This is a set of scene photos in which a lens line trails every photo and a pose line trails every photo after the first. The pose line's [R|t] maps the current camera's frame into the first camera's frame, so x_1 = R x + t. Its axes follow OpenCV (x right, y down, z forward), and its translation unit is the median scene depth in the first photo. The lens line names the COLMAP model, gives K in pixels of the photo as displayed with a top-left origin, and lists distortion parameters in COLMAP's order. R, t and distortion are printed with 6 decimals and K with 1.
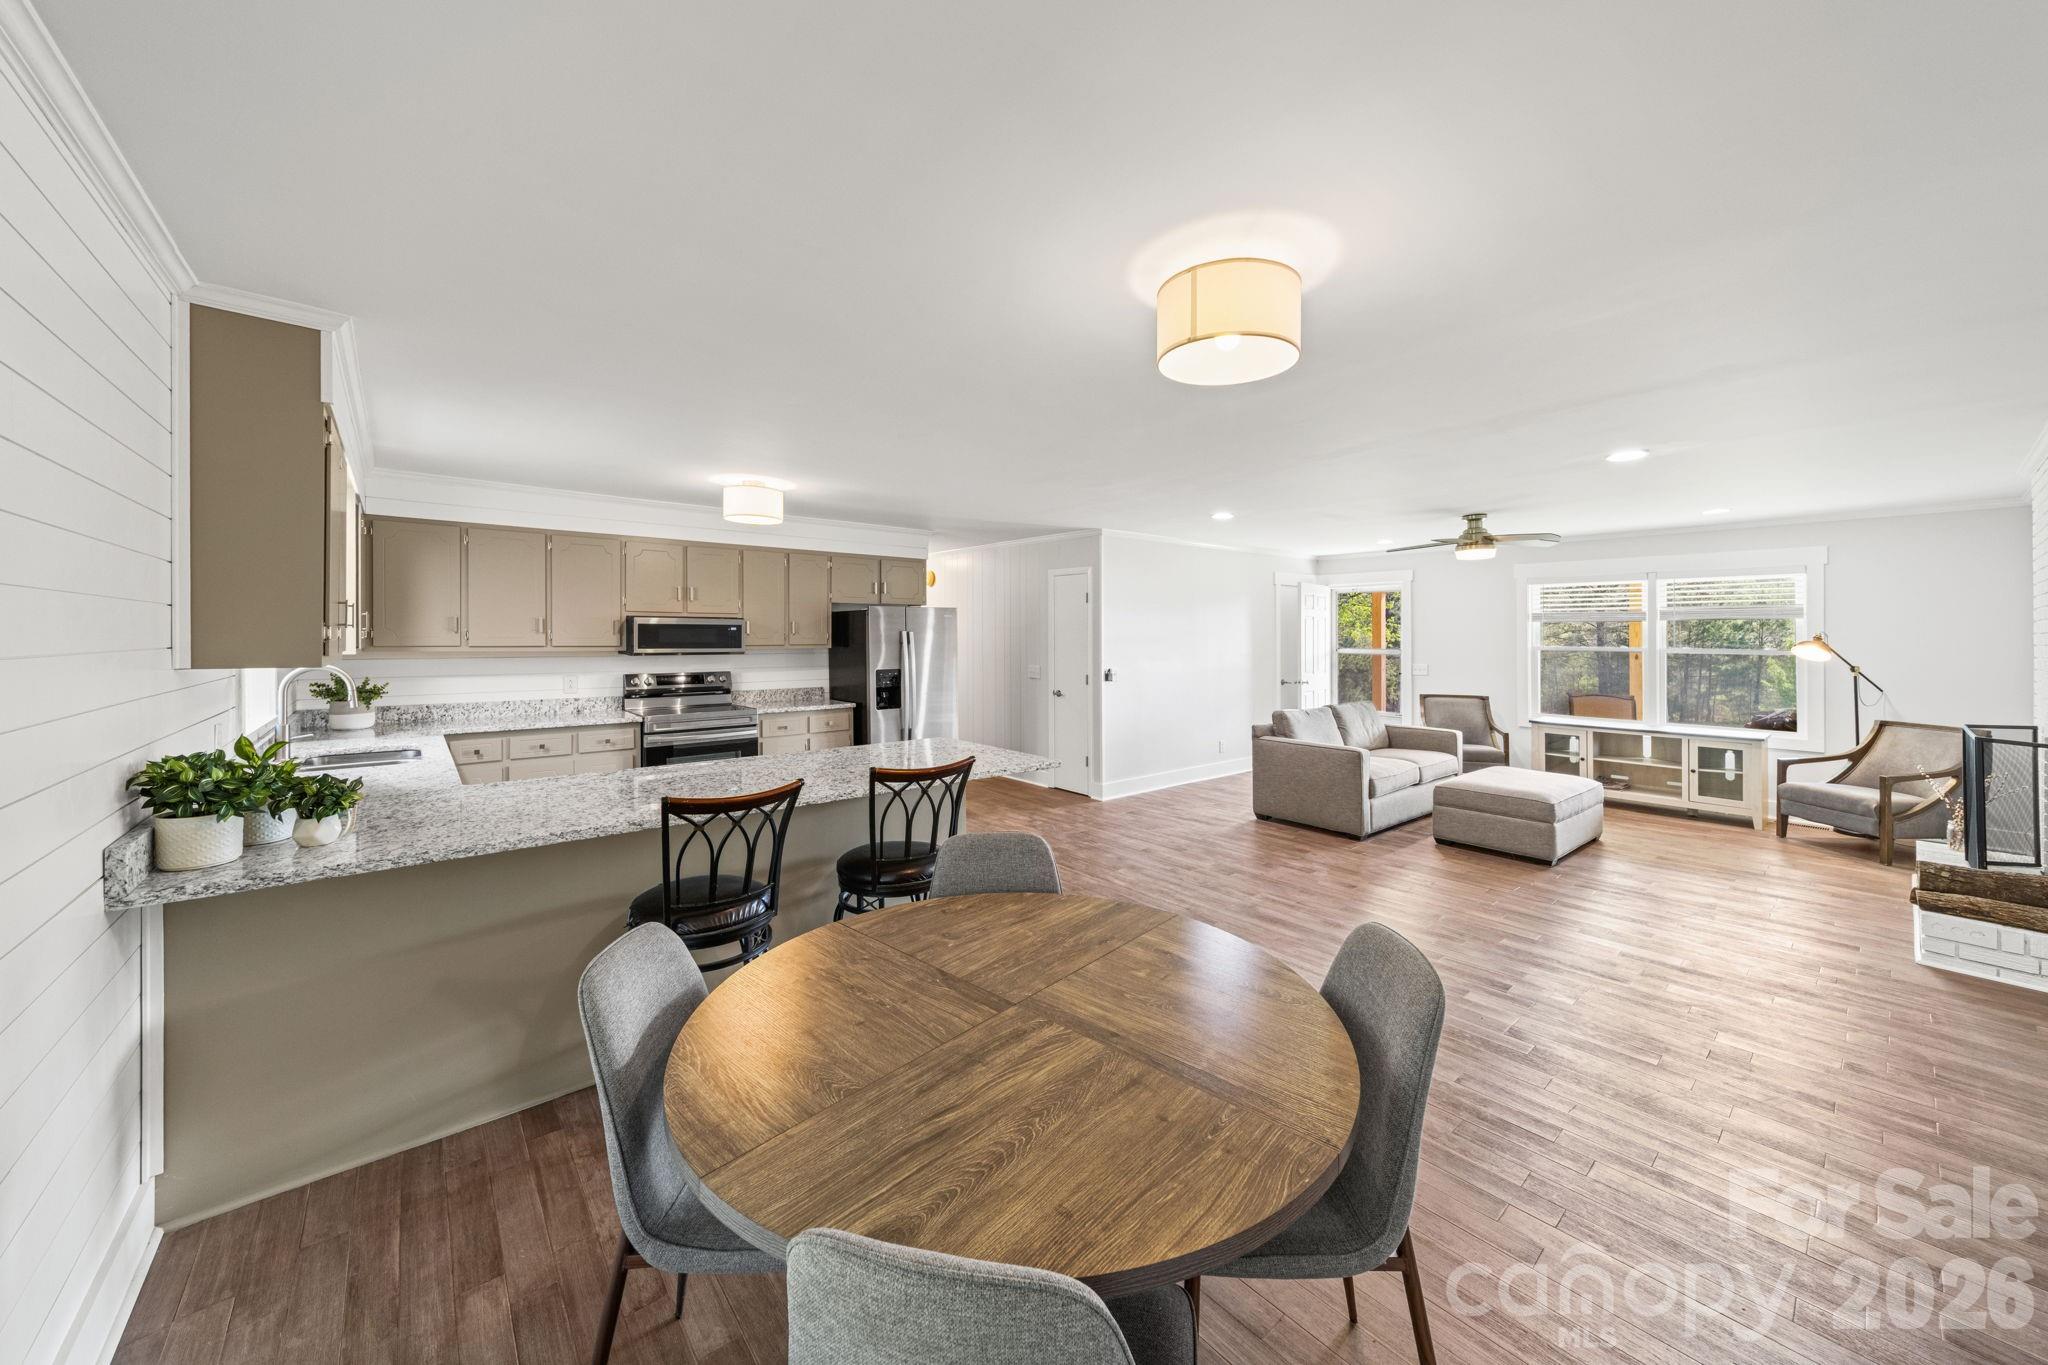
lens RADIAL K [[732.5, 0, 1023.4], [0, 732.5, 633.0], [0, 0, 1]] dist [-0.000039, -0.000003]
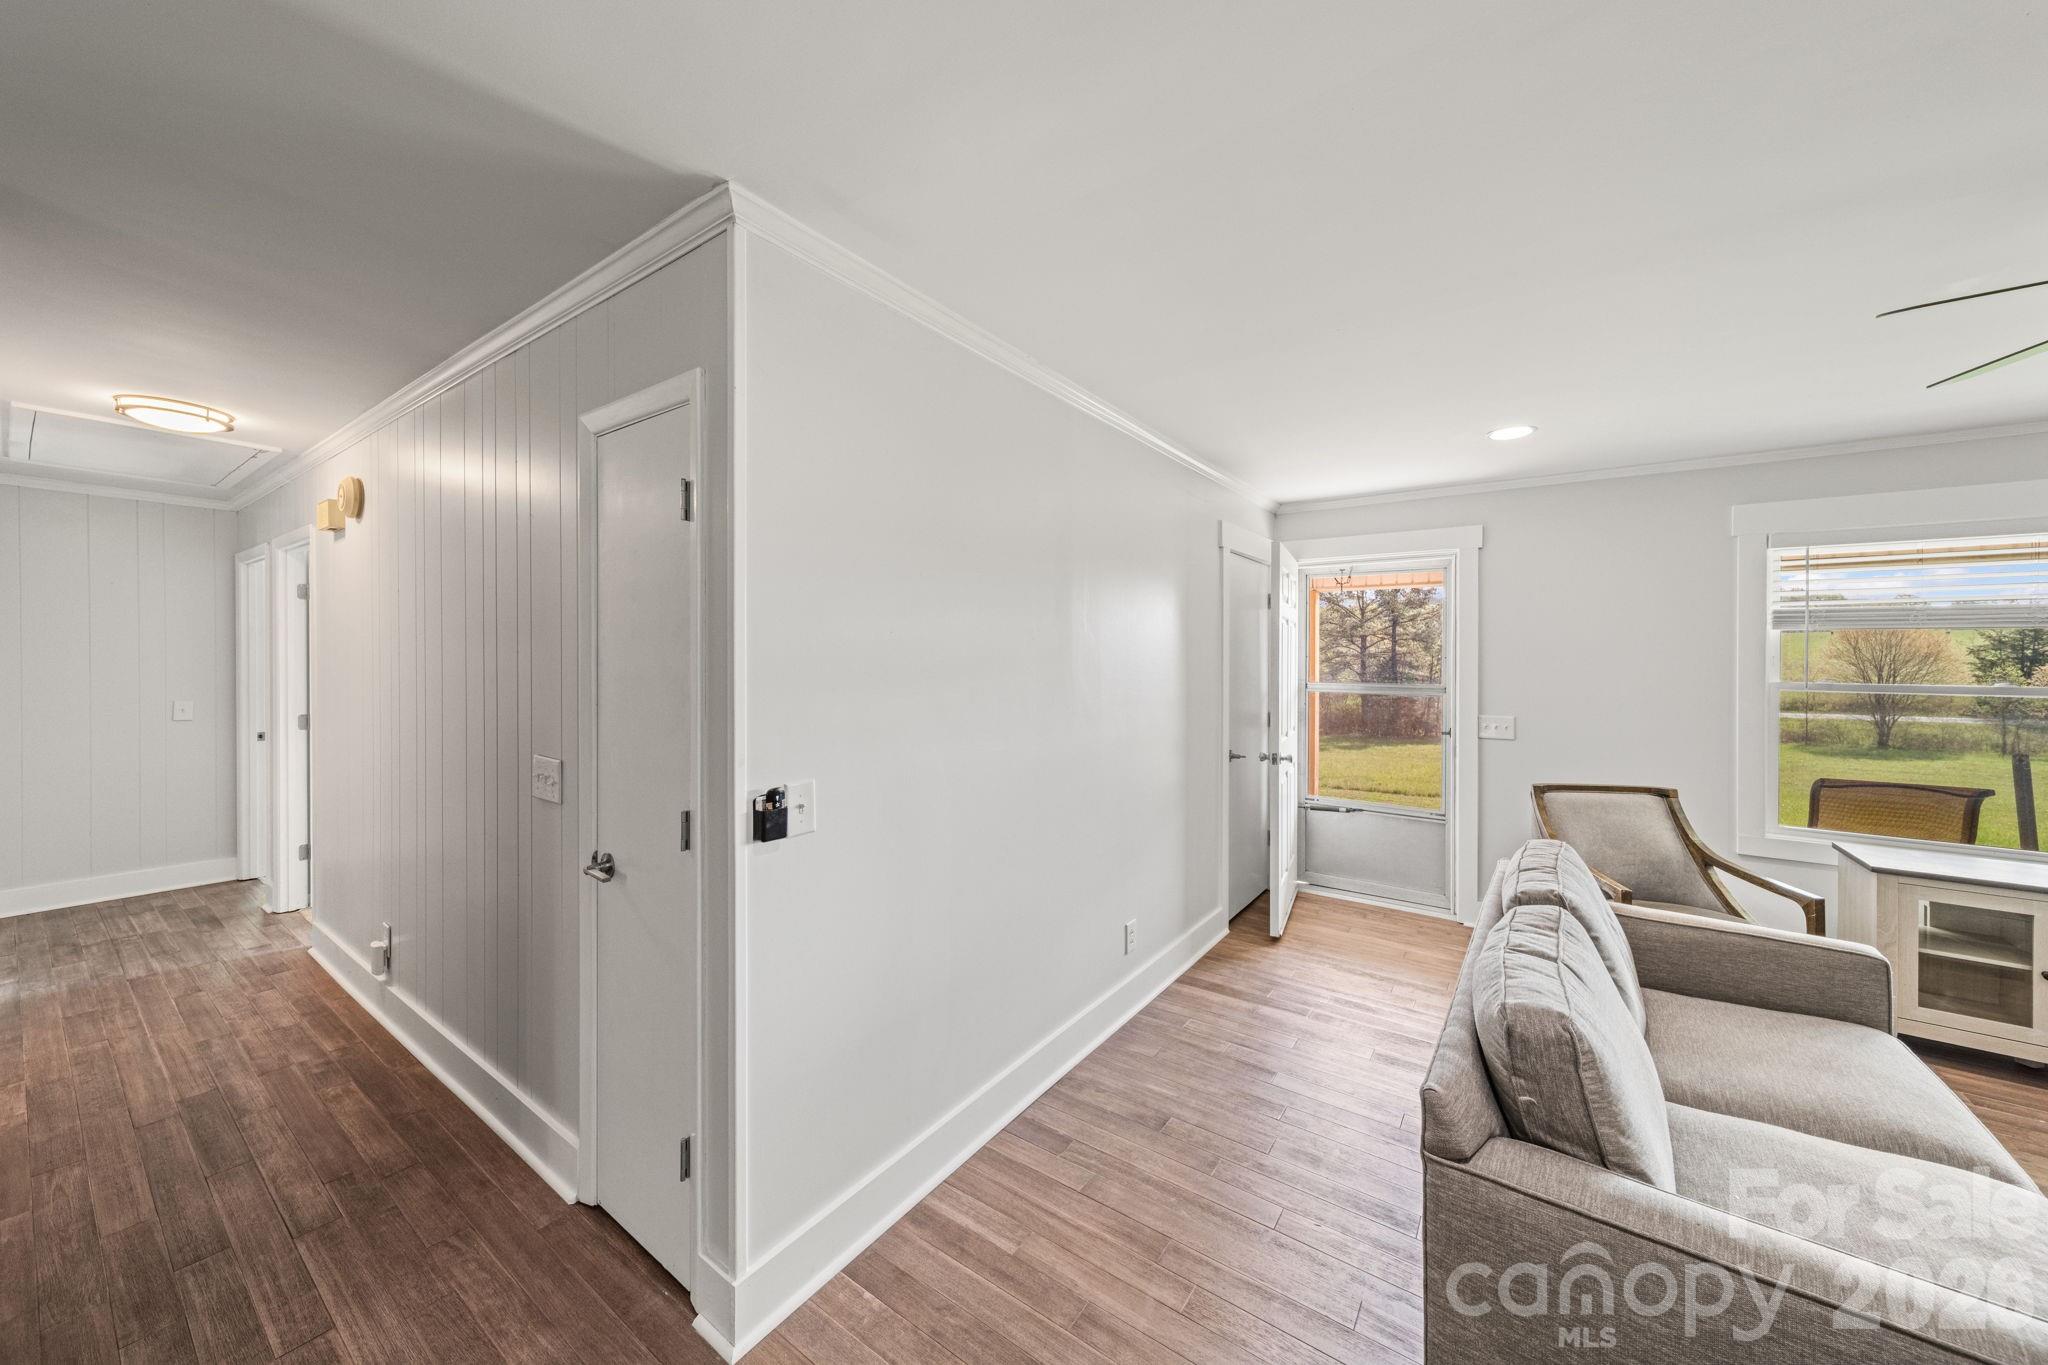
lens RADIAL K [[744.7, 0, 1022.9], [0, 744.7, 661.6], [0, 0, 1]] dist [-0.000056, -0.000004]
pose [[0.970348, 0.001261, 0.241709, 0.130790], [-0.002772, 0.999979, 0.005912, 0.004924], [-0.241697, -0.006407, 0.970331, 0.695441]]
